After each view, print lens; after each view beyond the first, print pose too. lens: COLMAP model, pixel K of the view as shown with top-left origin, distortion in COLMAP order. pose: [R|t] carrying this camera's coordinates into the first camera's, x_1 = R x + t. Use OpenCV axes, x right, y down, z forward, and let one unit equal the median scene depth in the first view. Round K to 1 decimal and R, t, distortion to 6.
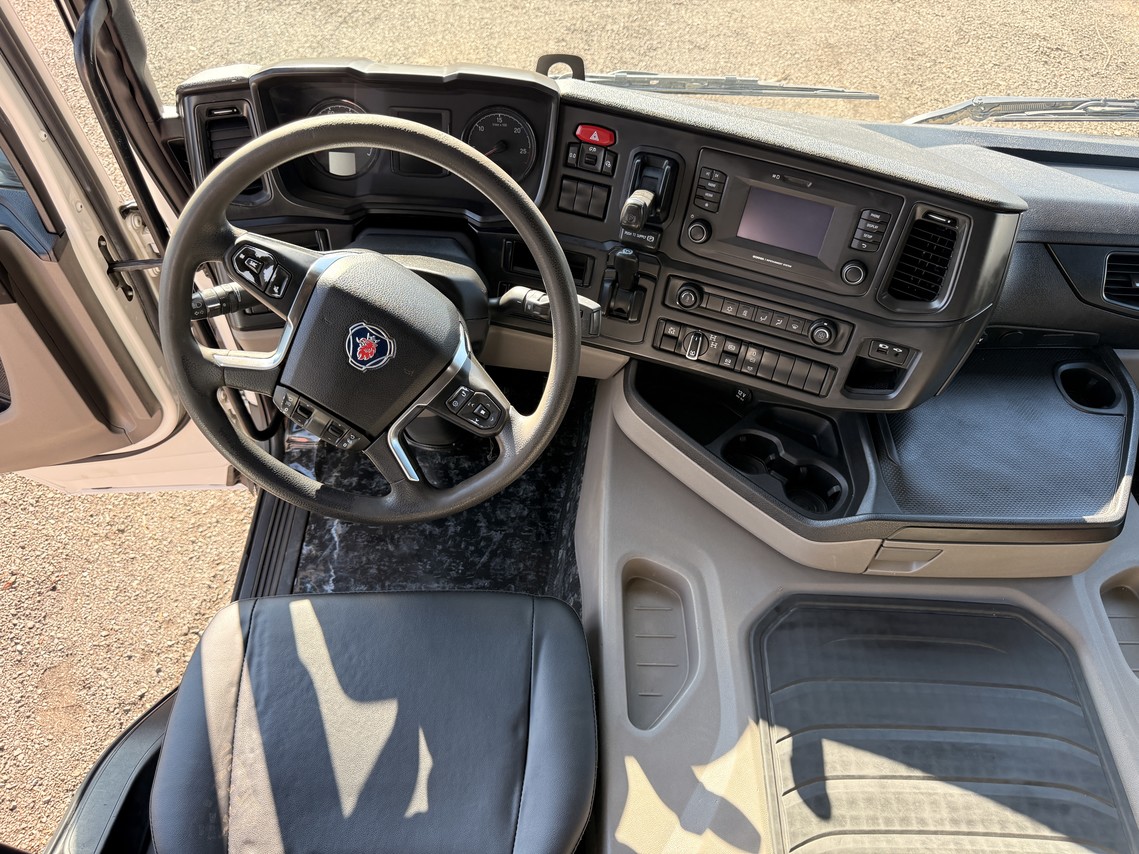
lens RADIAL K [[795.8, 0, 564.4], [0, 795.8, 426.5], [0, 0, 1]] dist [0.047600, -0.060999]
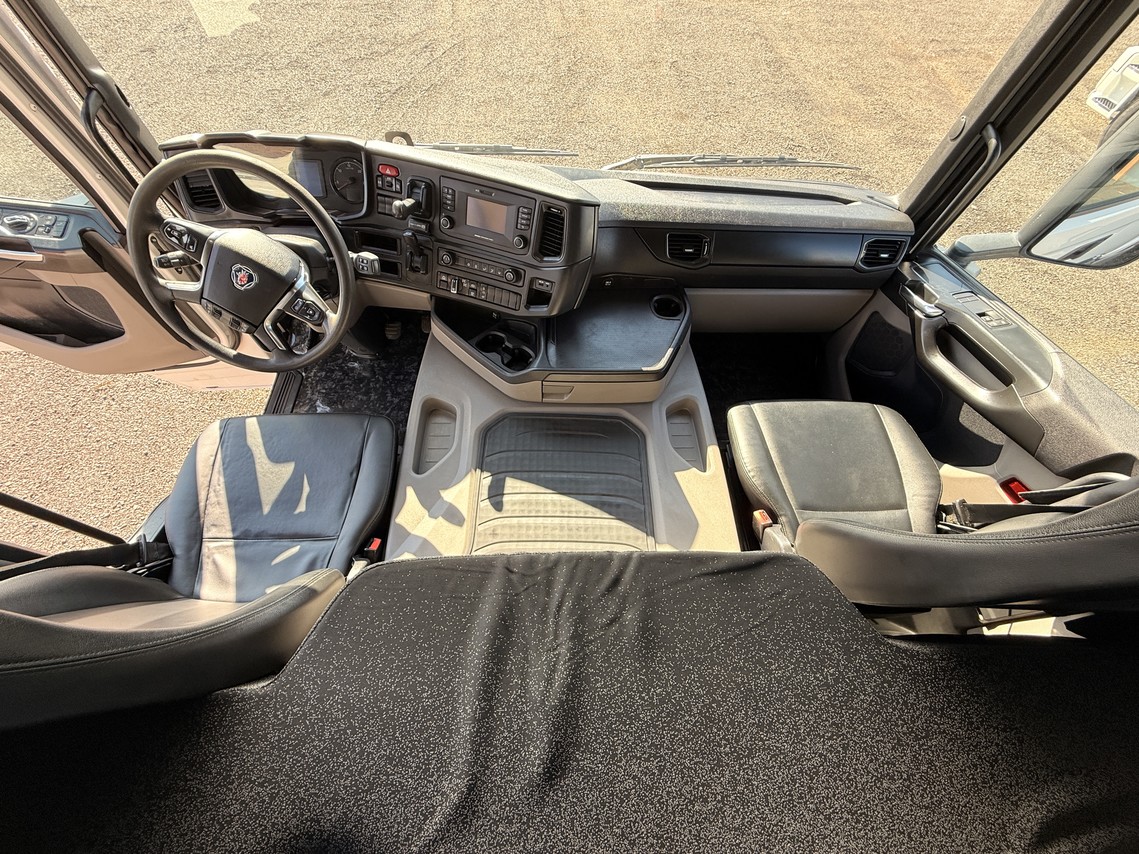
lens RADIAL K [[450.1, 0, 569.5], [0, 450.1, 427.0], [0, 0, 1]] dist [-0.002377, 0.000113]
pose [[0.999760, -0.020268, 0.008259, 0.475972], [0.019370, 0.995074, 0.097224, 0.154479], [-0.010188, -0.097041, 0.995228, -0.130484]]
